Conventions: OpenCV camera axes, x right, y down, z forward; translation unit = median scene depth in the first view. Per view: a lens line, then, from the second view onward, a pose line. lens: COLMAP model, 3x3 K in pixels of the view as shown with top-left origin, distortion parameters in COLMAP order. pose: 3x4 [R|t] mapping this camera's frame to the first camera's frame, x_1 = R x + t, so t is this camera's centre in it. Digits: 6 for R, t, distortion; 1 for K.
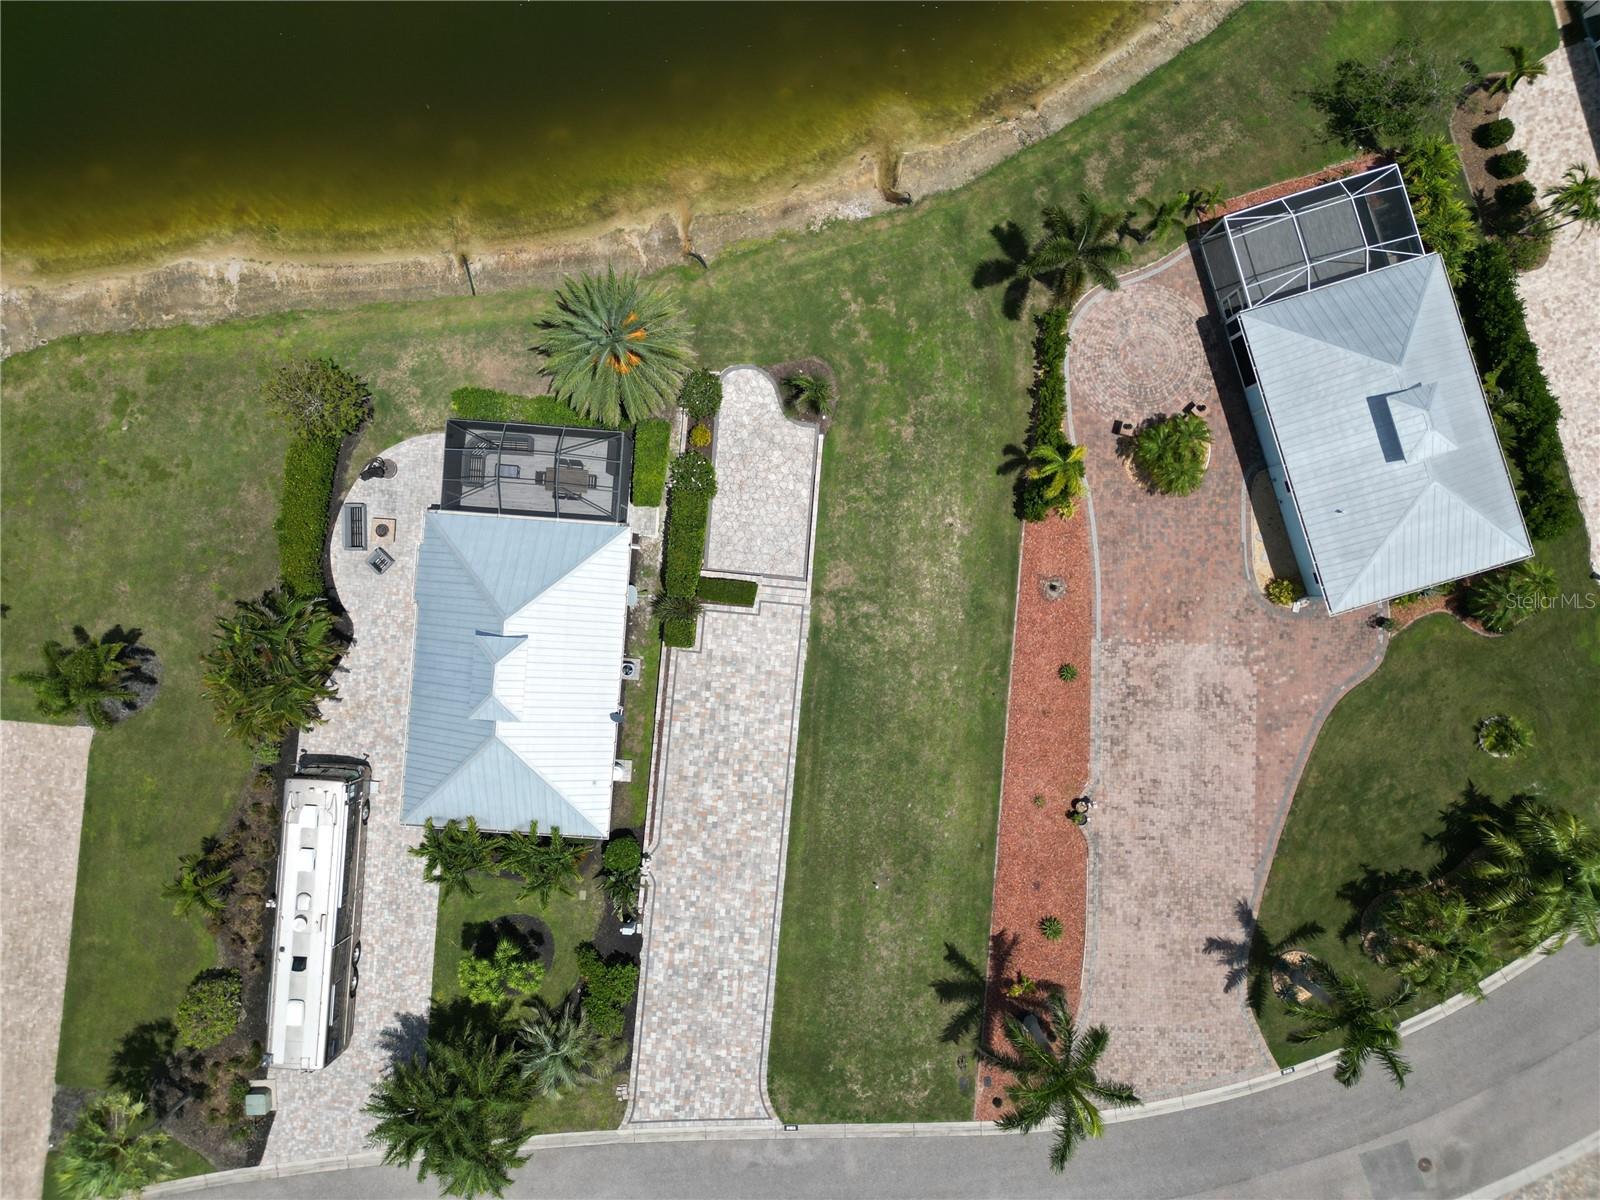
lens RADIAL K [[1119.2, 0, 800.5], [0, 1119.2, 594.3], [0, 0, 1]] dist [0.077037, -0.080279]
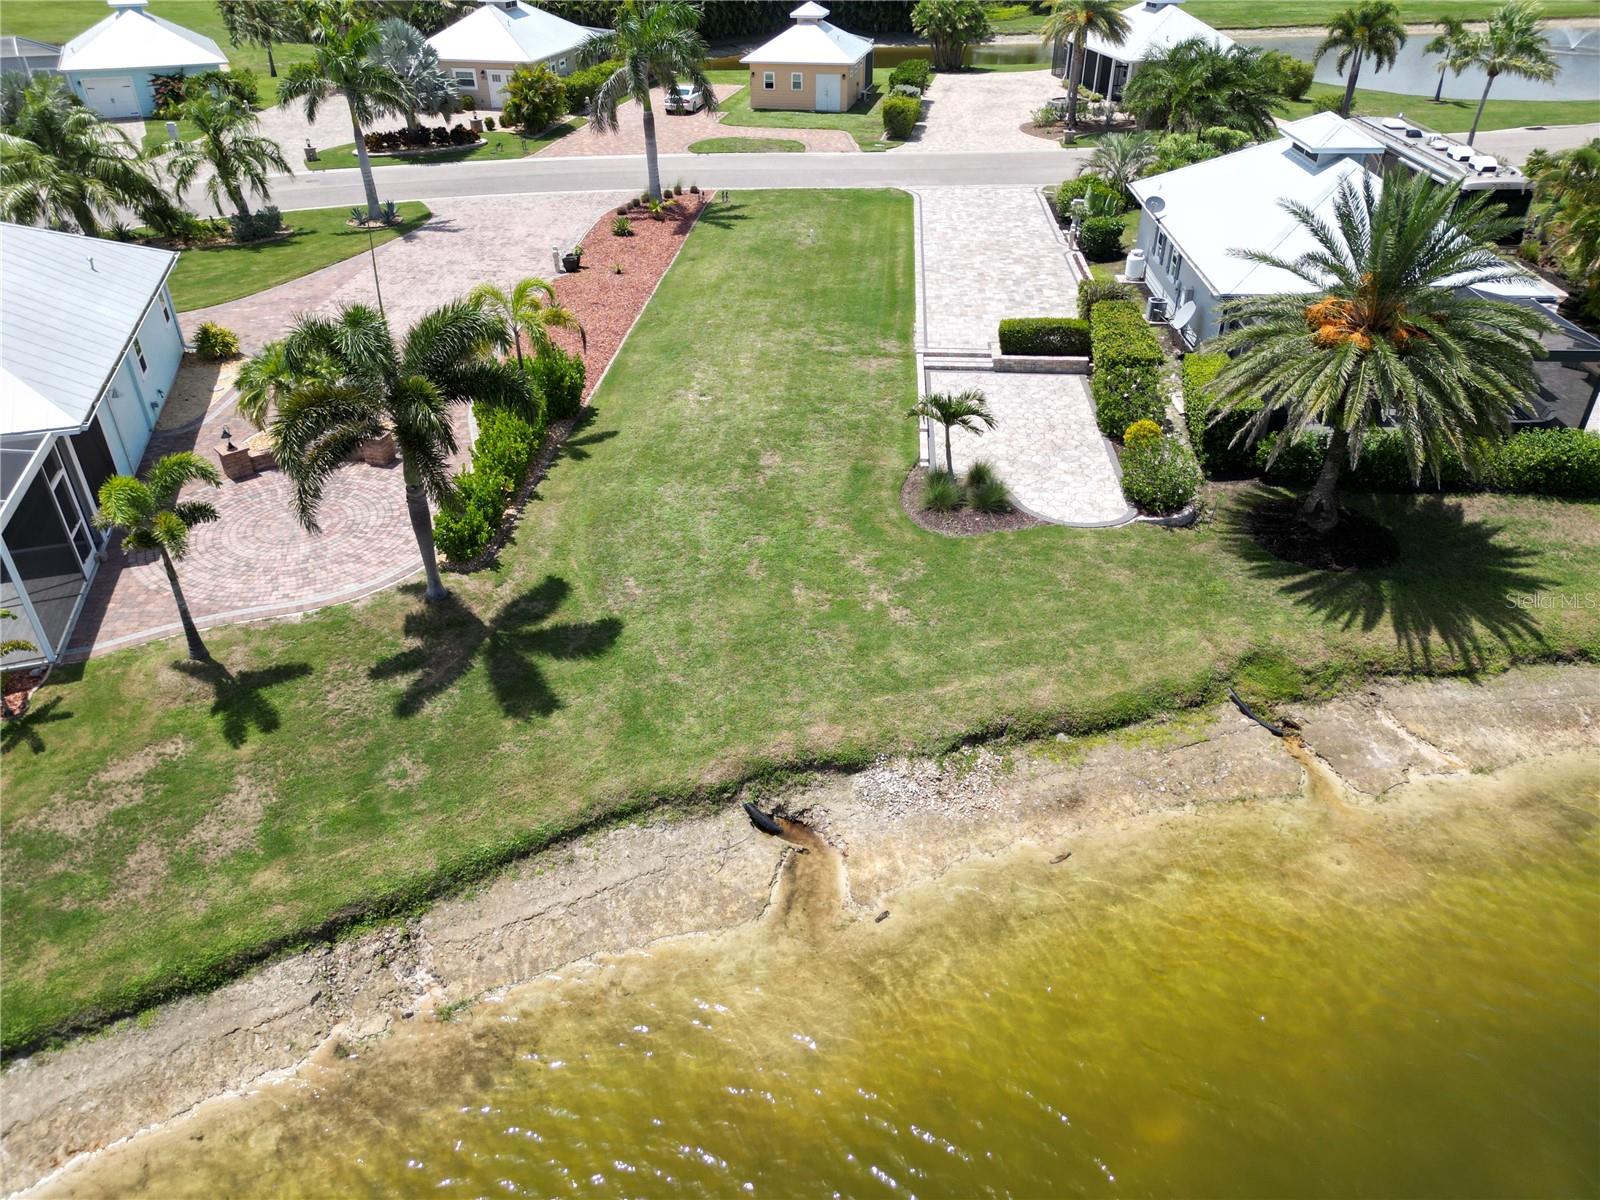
lens RADIAL K [[1119.2, 0, 800.5], [0, 1119.2, 594.3], [0, 0, 1]] dist [0.077037, -0.080279]
pose [[-0.999913, 0.012200, -0.005064, 0.084395], [-0.010721, -0.525615, 0.850655, -0.653471], [0.007716, 0.850635, 0.525700, 0.764140]]
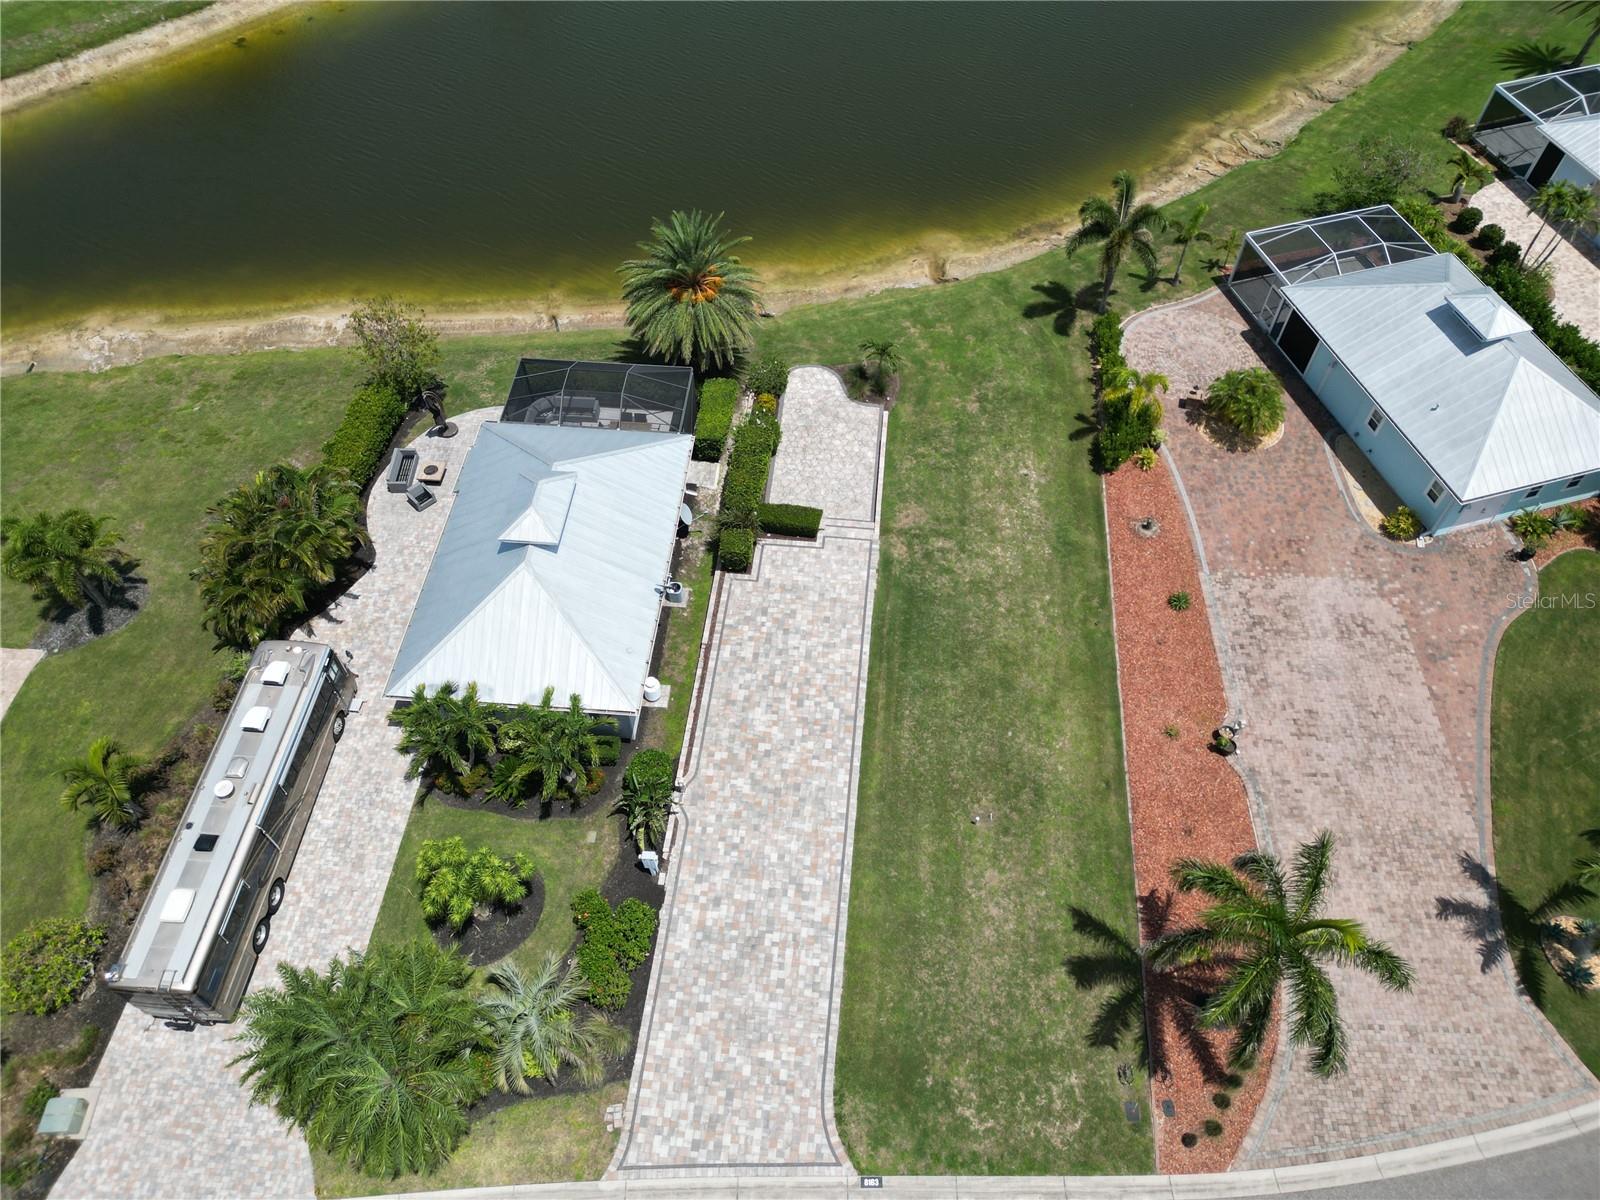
lens RADIAL K [[1109.8, 0, 801.1], [0, 1109.8, 599.4], [0, 0, 1]] dist [0.083165, -0.085892]
pose [[0.999871, 0.009440, -0.013011, -0.042925], [-0.015268, 0.810898, -0.584988, 0.578419], [0.005029, 0.585111, 0.810937, 0.293600]]
